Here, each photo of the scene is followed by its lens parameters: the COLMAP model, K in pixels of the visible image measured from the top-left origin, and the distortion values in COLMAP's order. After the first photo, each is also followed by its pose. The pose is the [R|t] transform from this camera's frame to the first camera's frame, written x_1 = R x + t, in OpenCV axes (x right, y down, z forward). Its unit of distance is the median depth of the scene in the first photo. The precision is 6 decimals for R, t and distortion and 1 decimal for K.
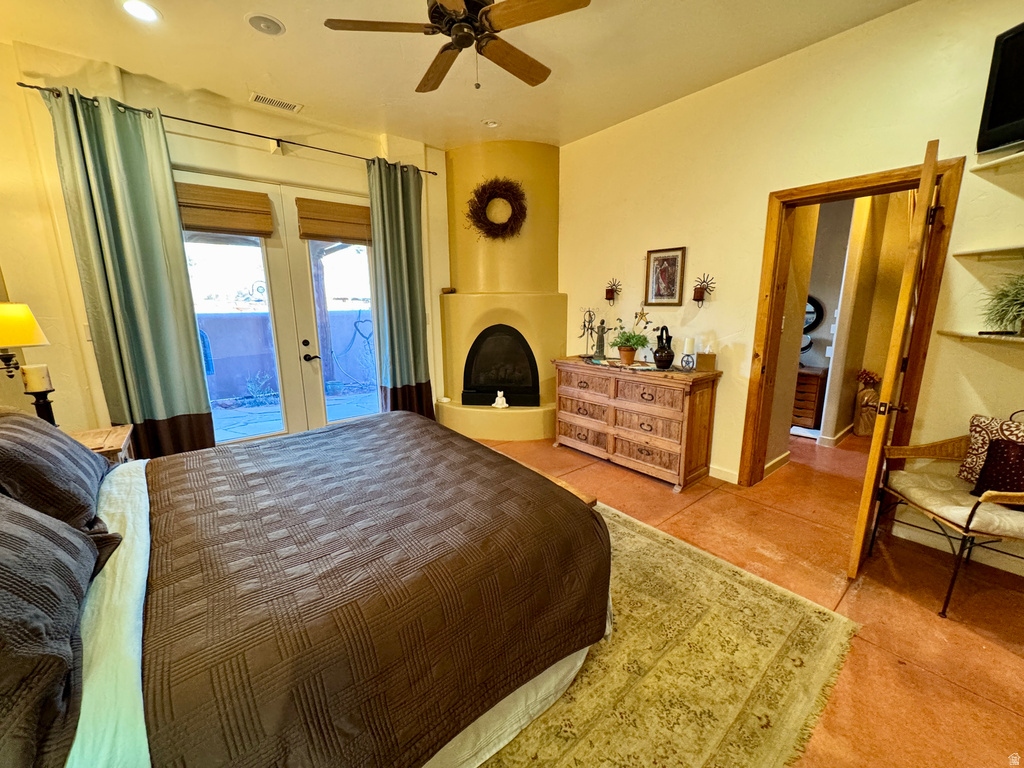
lens RADIAL K [[407.7, 0, 512.7], [0, 407.7, 383.0], [0, 0, 1]] dist [-0.002730, 0.000111]
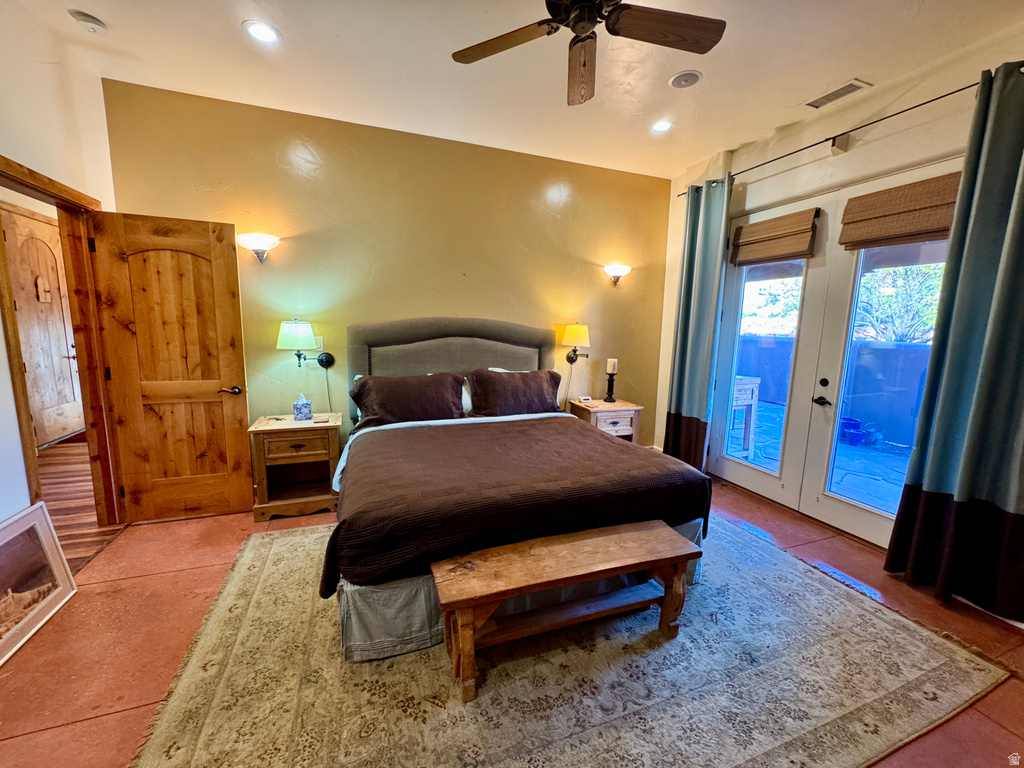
lens RADIAL K [[407.7, 0, 513.6], [0, 407.7, 384.5], [0, 0, 1]] dist [-0.002730, 0.000111]
pose [[-0.315288, 0.143330, -0.938110, 0.539936], [-0.206899, 0.954367, 0.215351, -0.179552], [0.926167, 0.261992, -0.271246, 0.841811]]
